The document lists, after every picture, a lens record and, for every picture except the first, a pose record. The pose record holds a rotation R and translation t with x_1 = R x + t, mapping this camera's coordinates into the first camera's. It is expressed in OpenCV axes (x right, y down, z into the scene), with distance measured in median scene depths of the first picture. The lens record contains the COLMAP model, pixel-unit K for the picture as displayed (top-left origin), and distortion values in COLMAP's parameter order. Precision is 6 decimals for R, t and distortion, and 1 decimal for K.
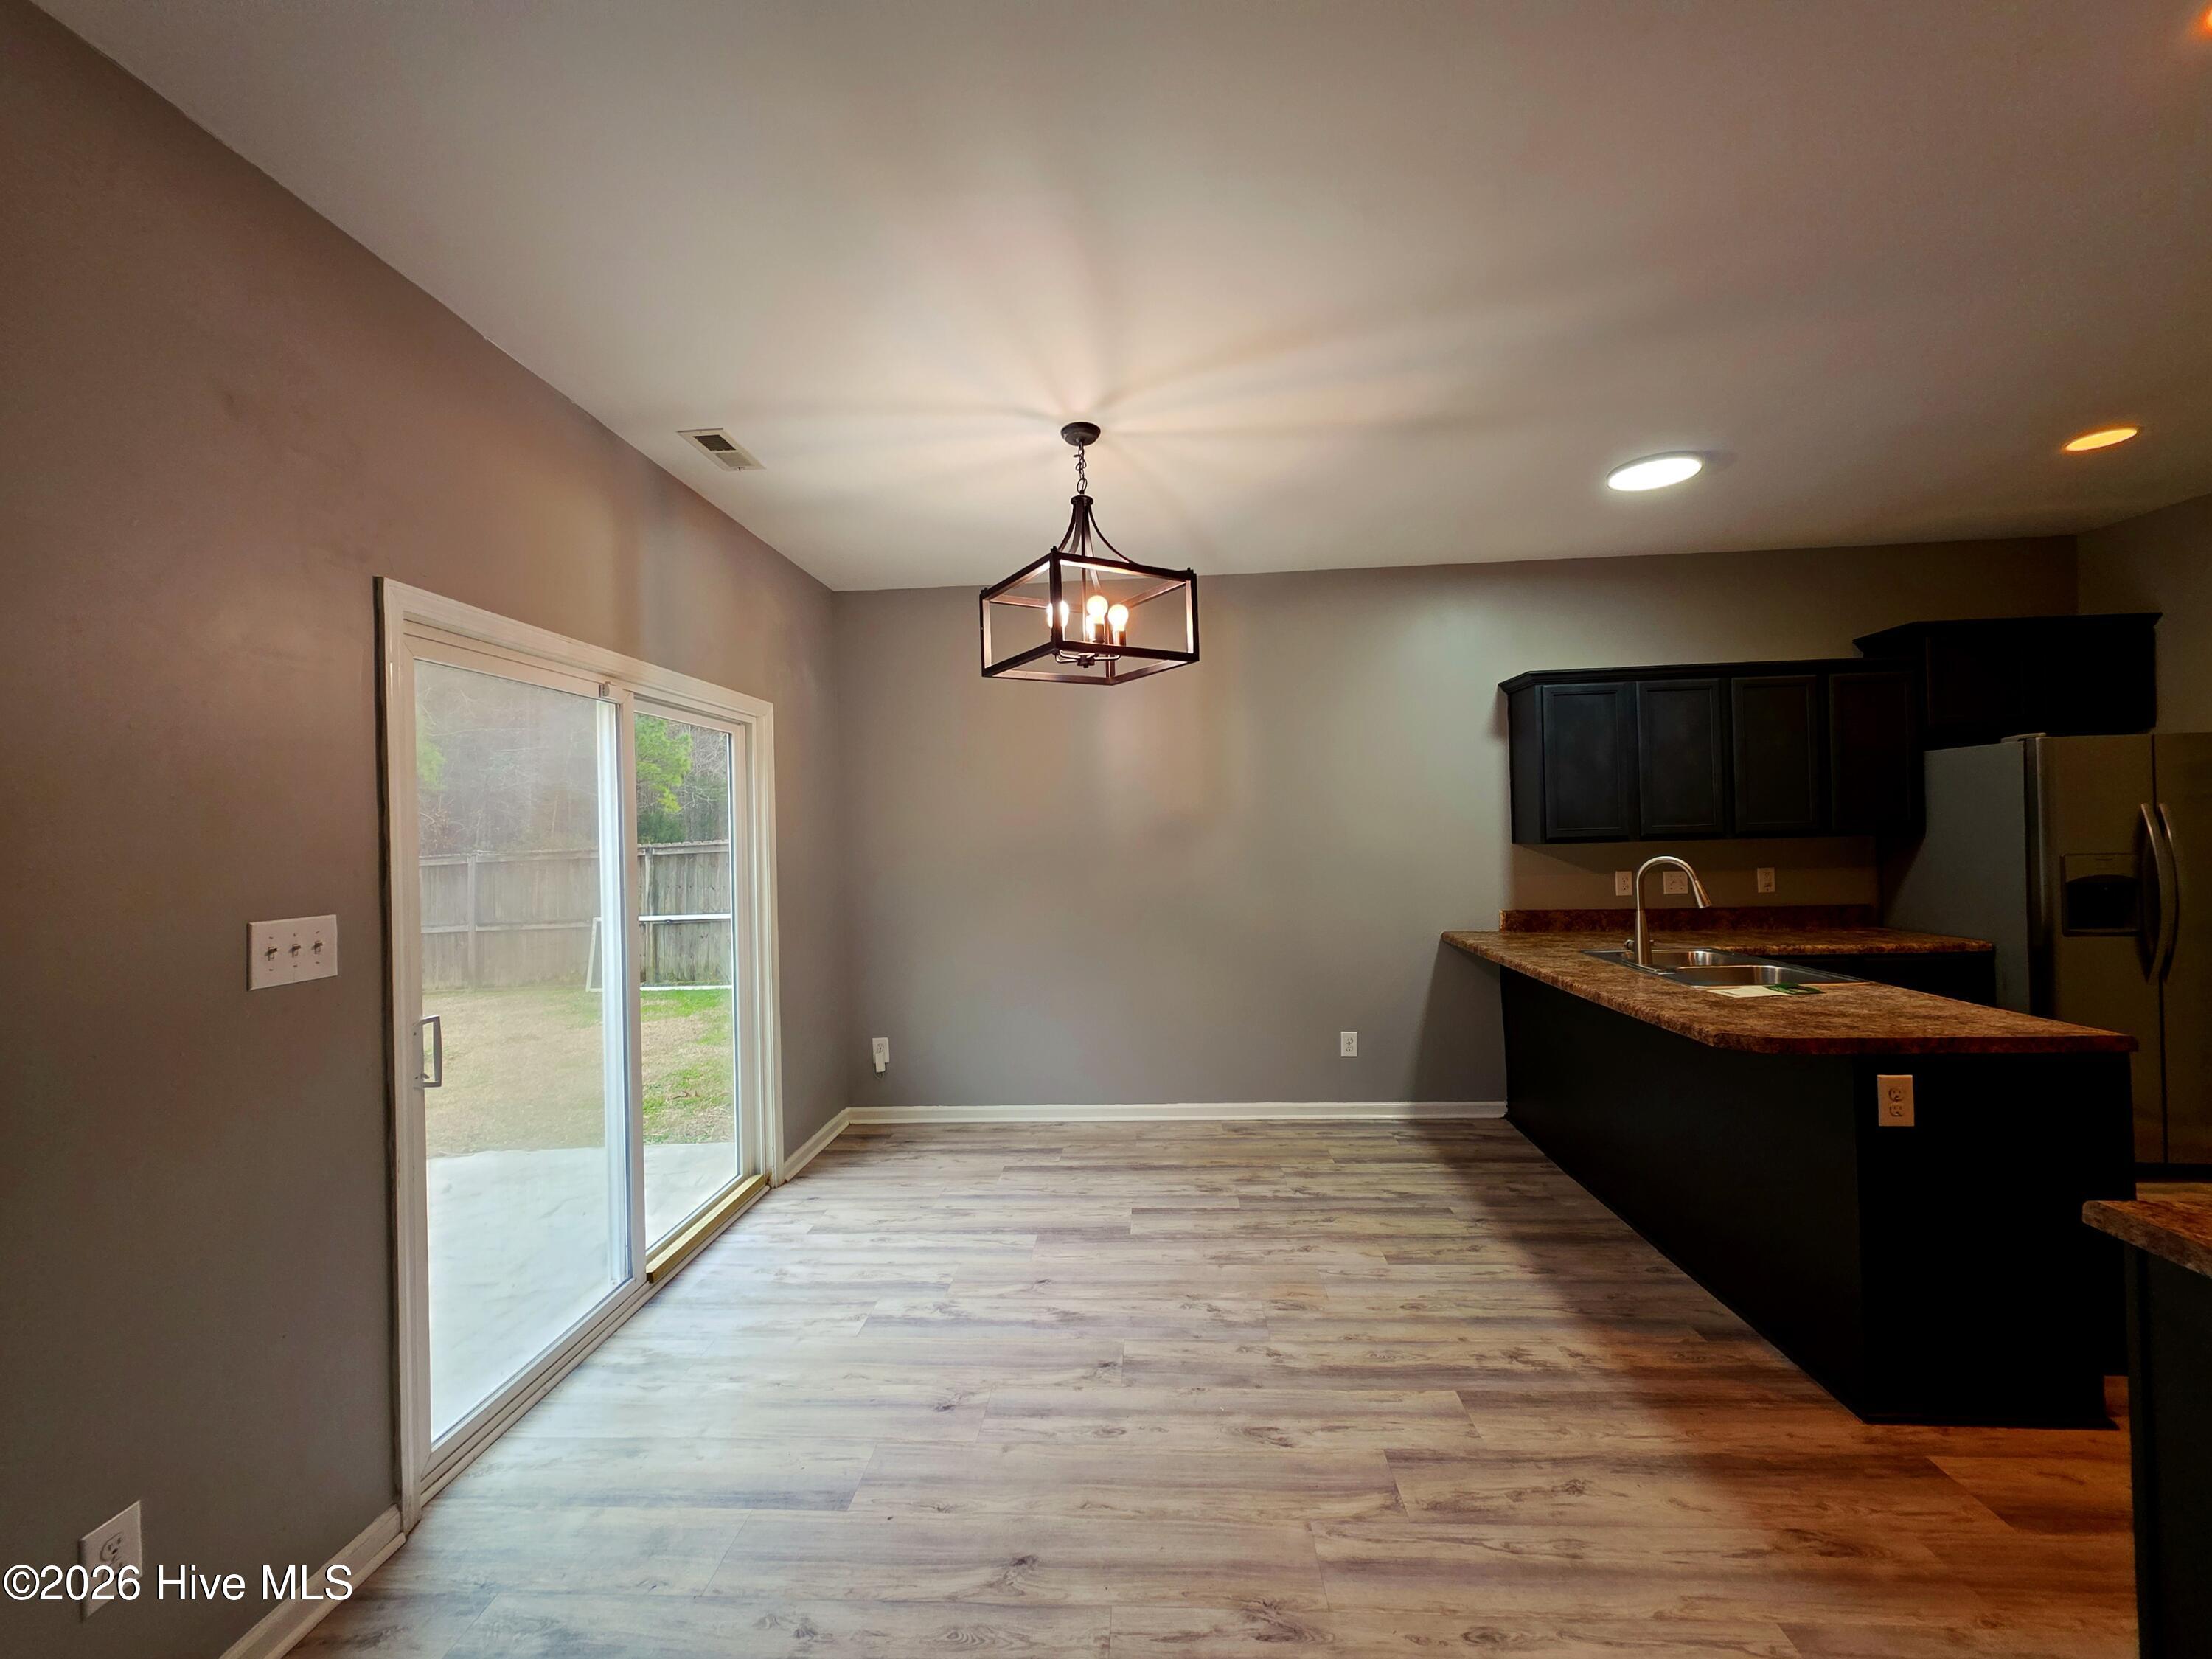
lens RADIAL K [[883.7, 0, 1102.9], [0, 883.7, 820.8], [0, 0, 1]] dist [0.003208, 0.000551]
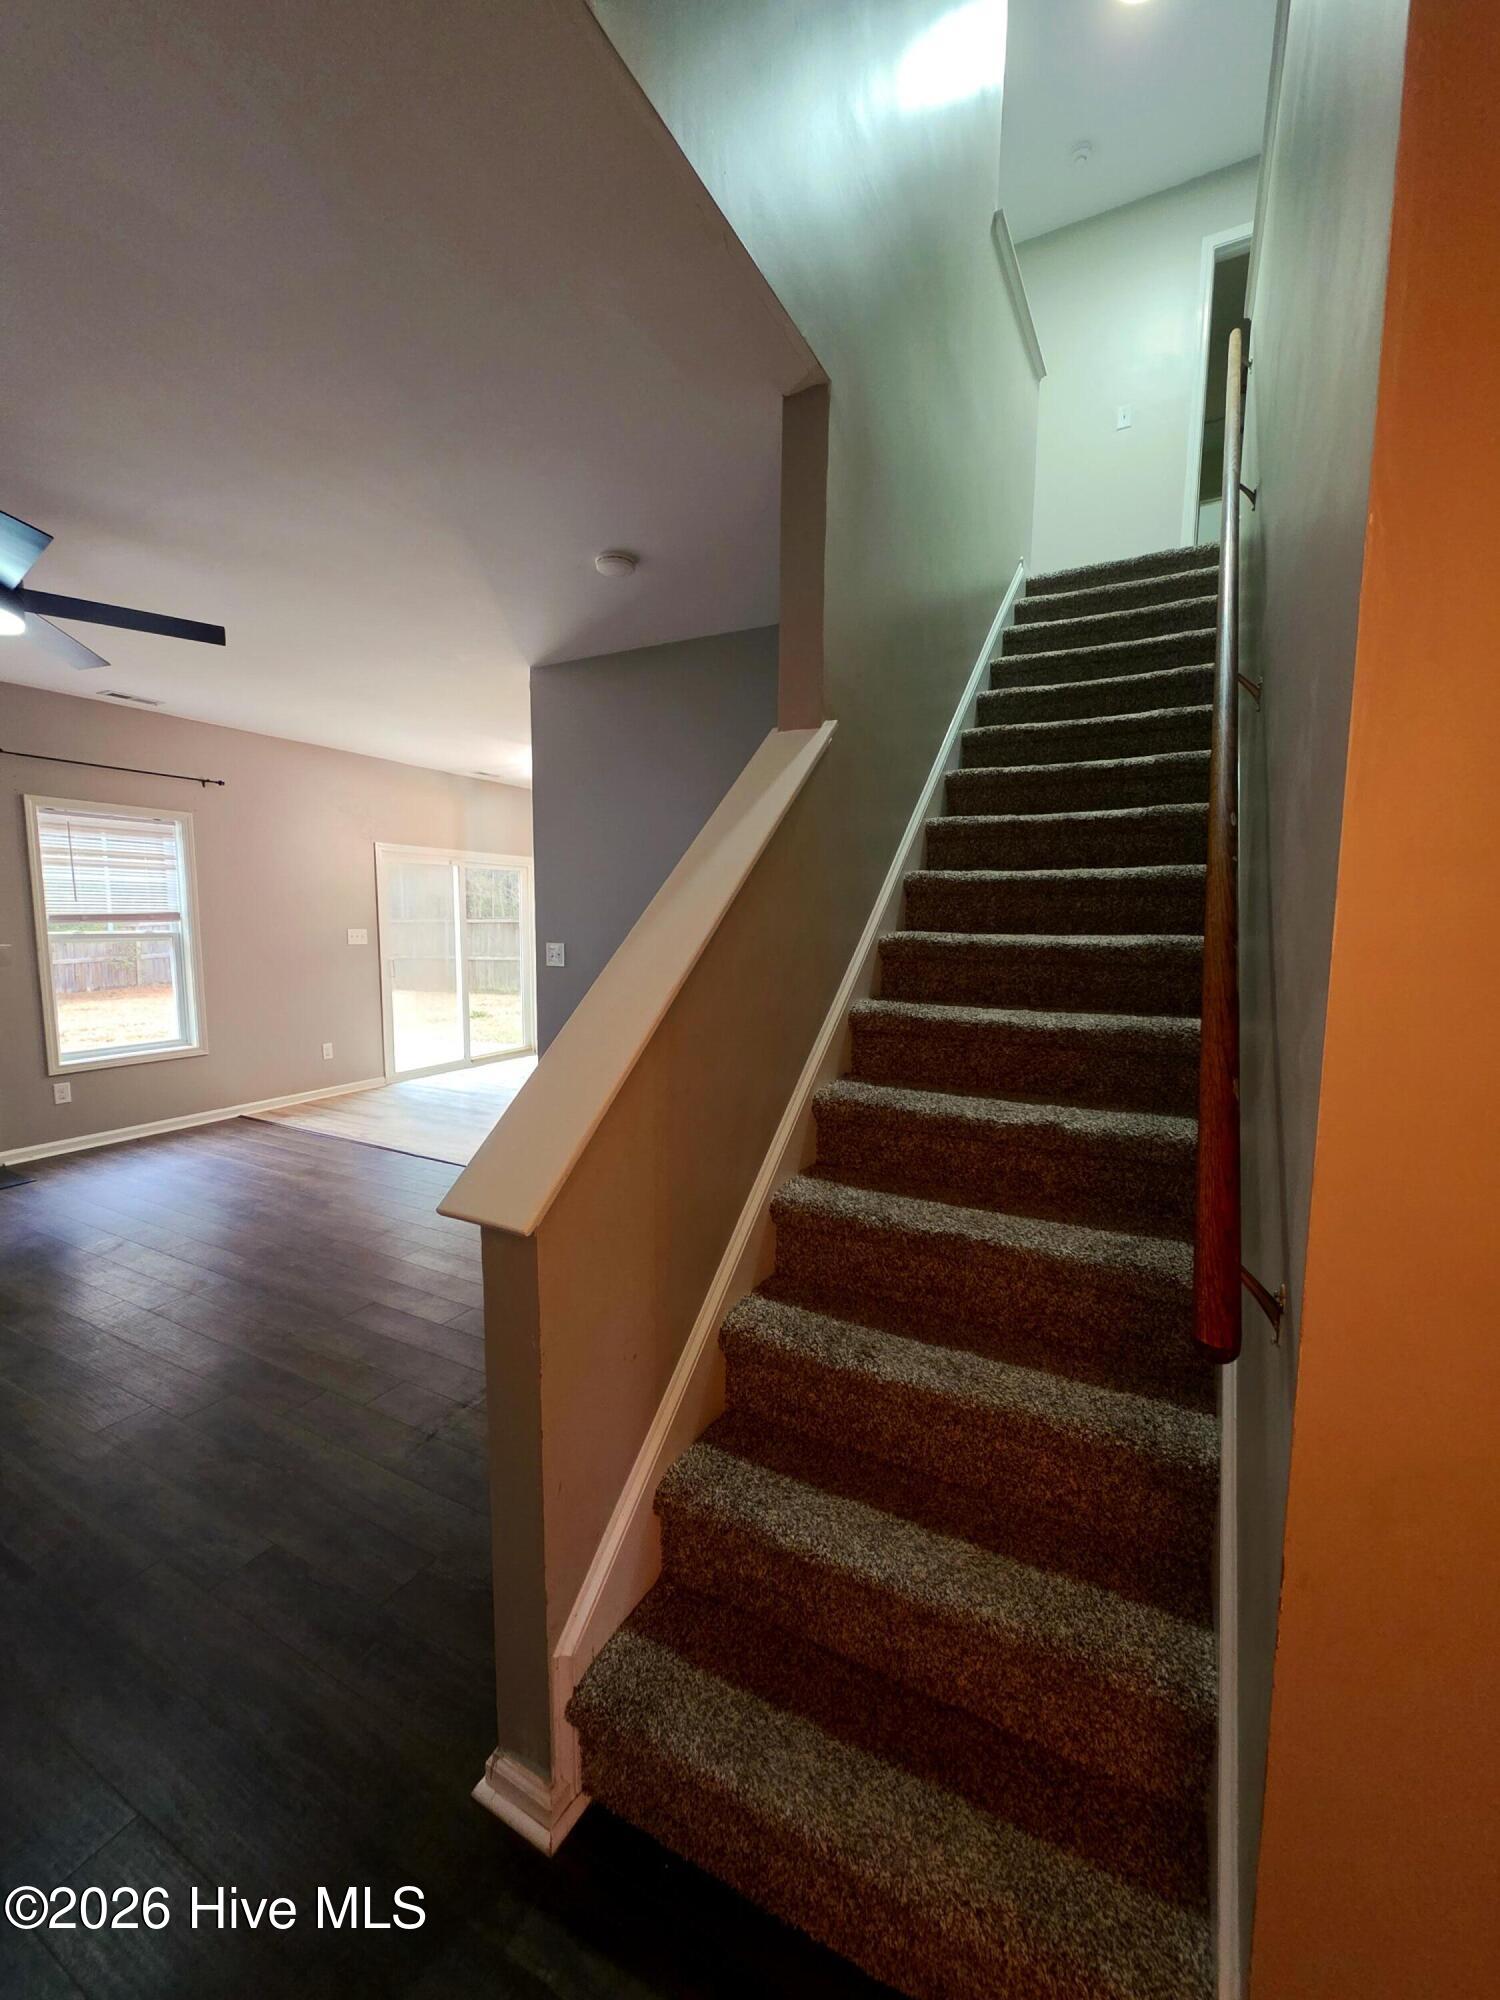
lens RADIAL K [[799.0, 0, 750.0], [0, 799.0, 1000.0], [0, 0, 1]] dist [0.003208, 0.000551]
pose [[0.905708, 0.081238, -0.416045, 1.482343], [-0.030131, 0.991320, 0.127975, -0.061401], [0.422830, -0.103372, 0.900294, -1.036048]]
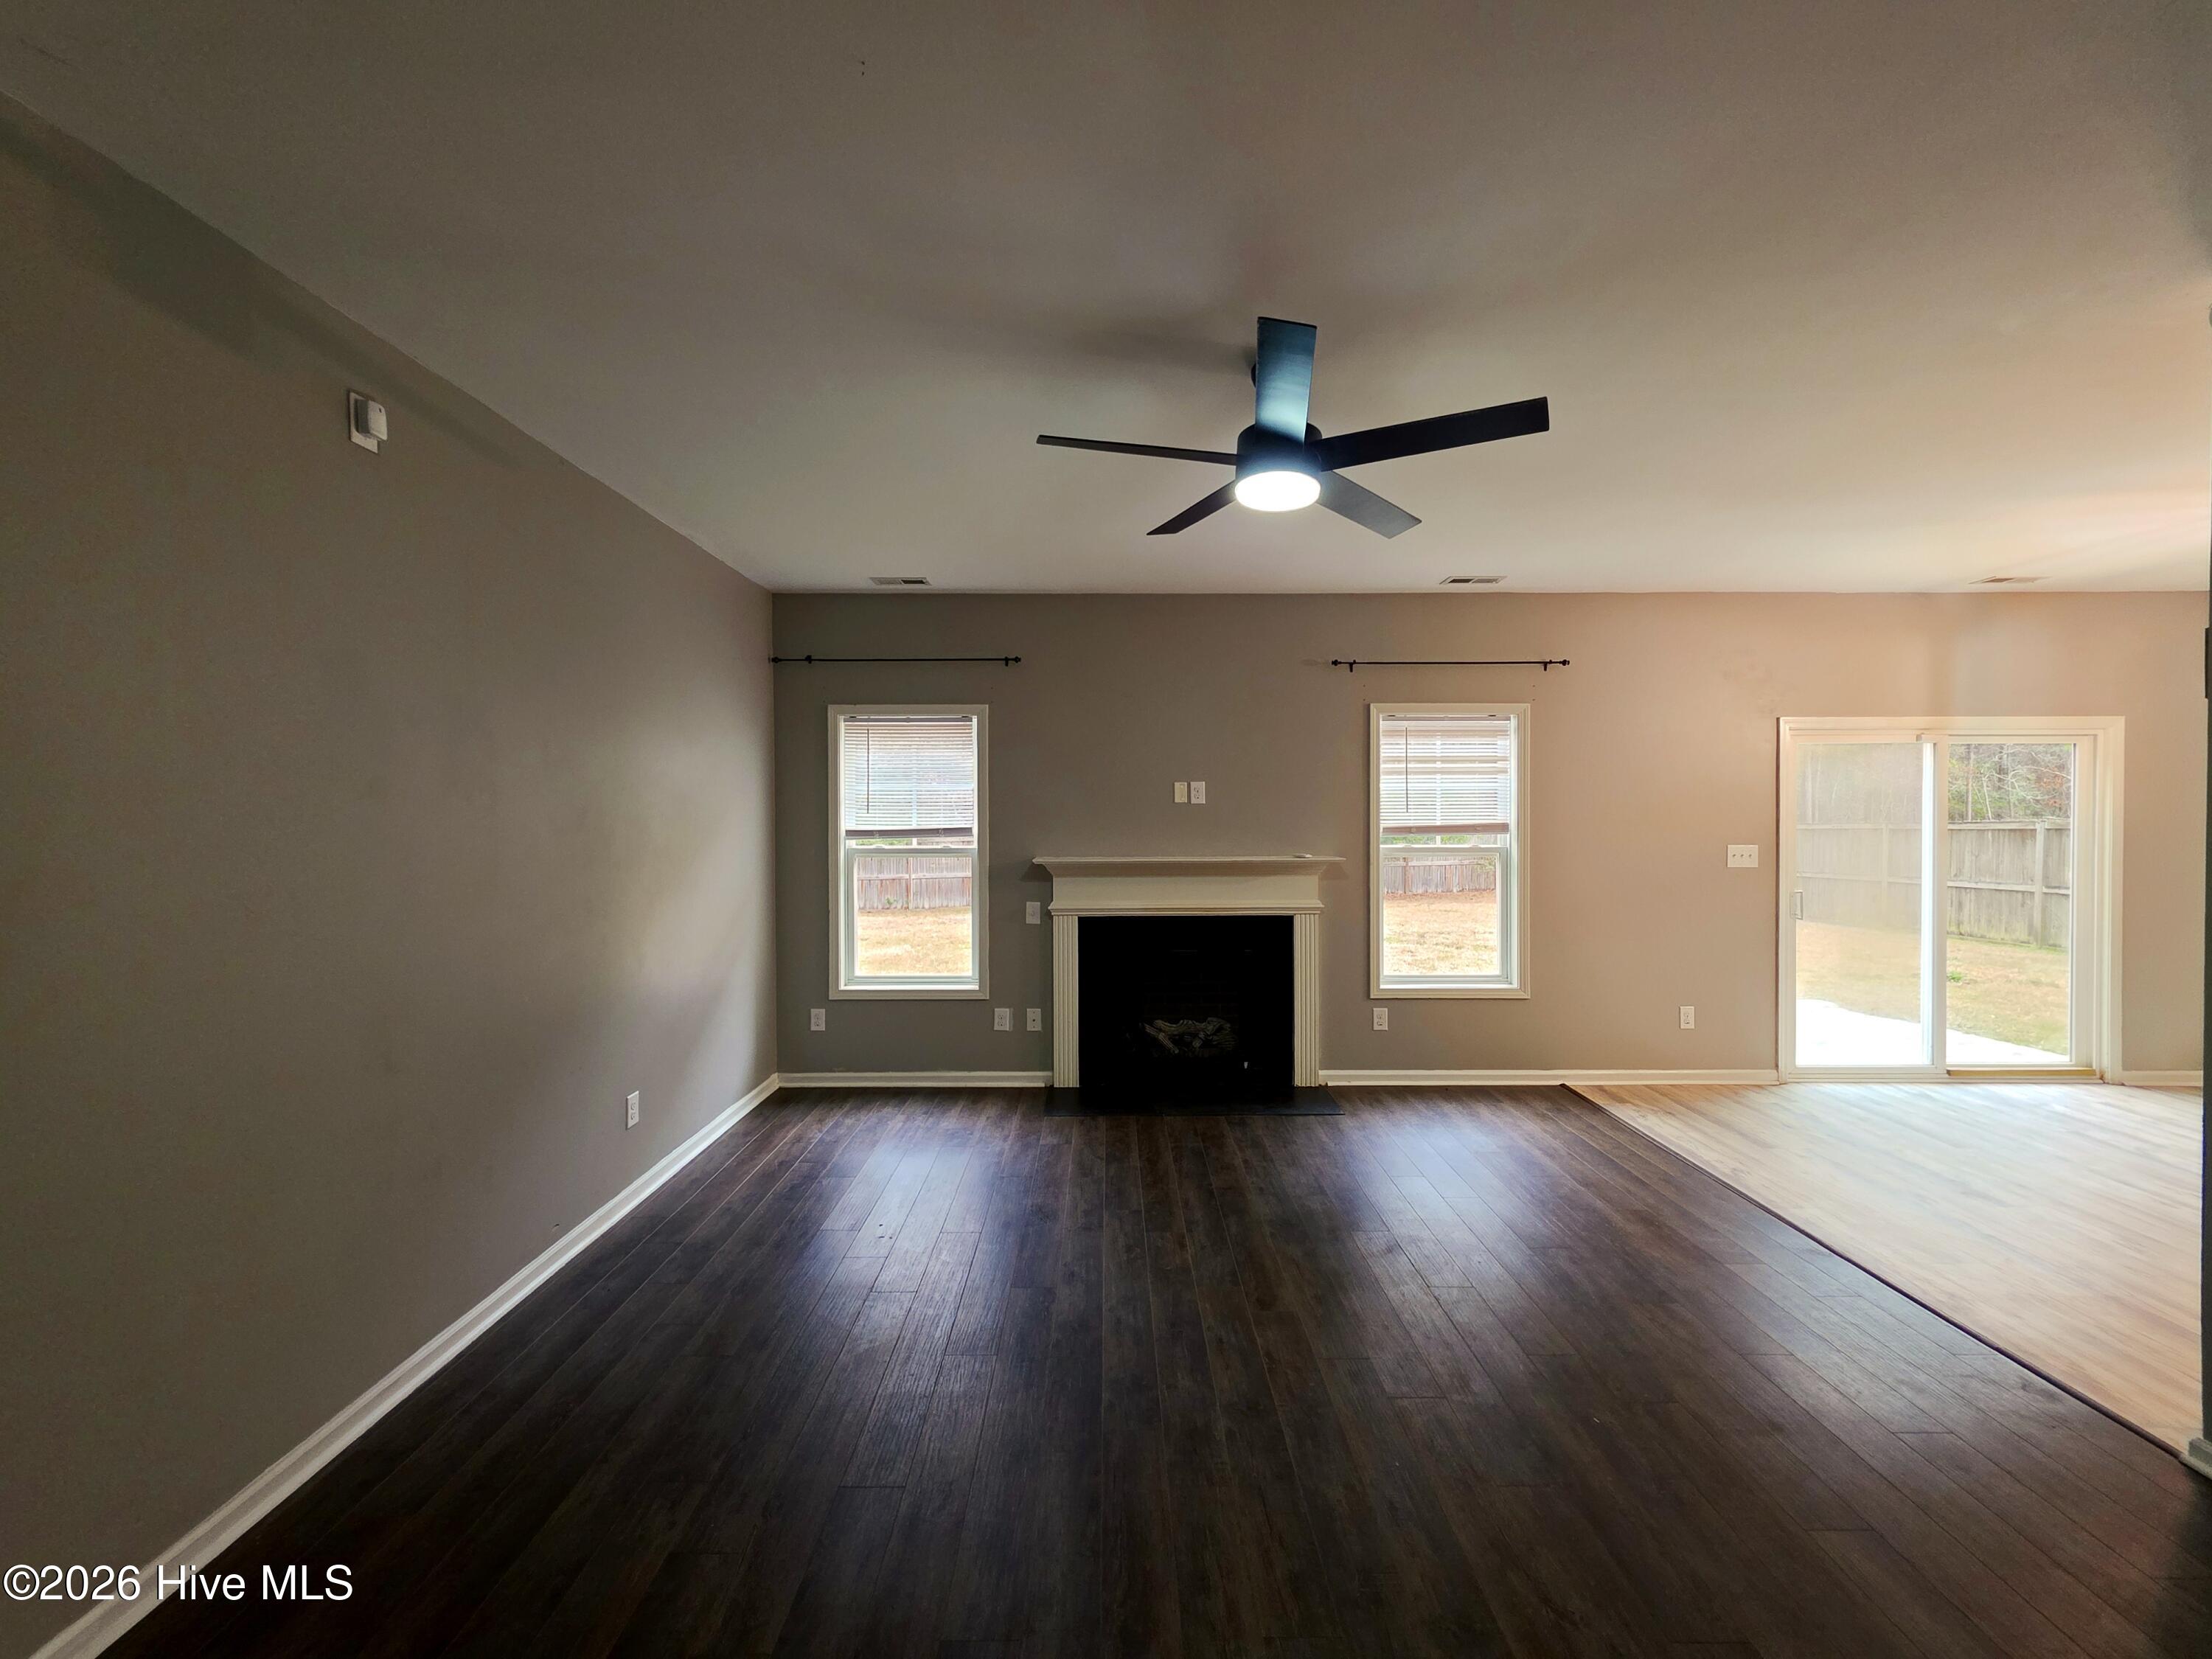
lens RADIAL K [[891.4, 0, 1105.7], [0, 891.4, 825.5], [0, 0, 1]] dist [0.004482, 0.000171]
pose [[0.062092, 0.042635, -0.997159, 1.161830], [0.011836, 0.998985, 0.043450, -0.065851], [0.998000, -0.014500, 0.061524, -0.782270]]
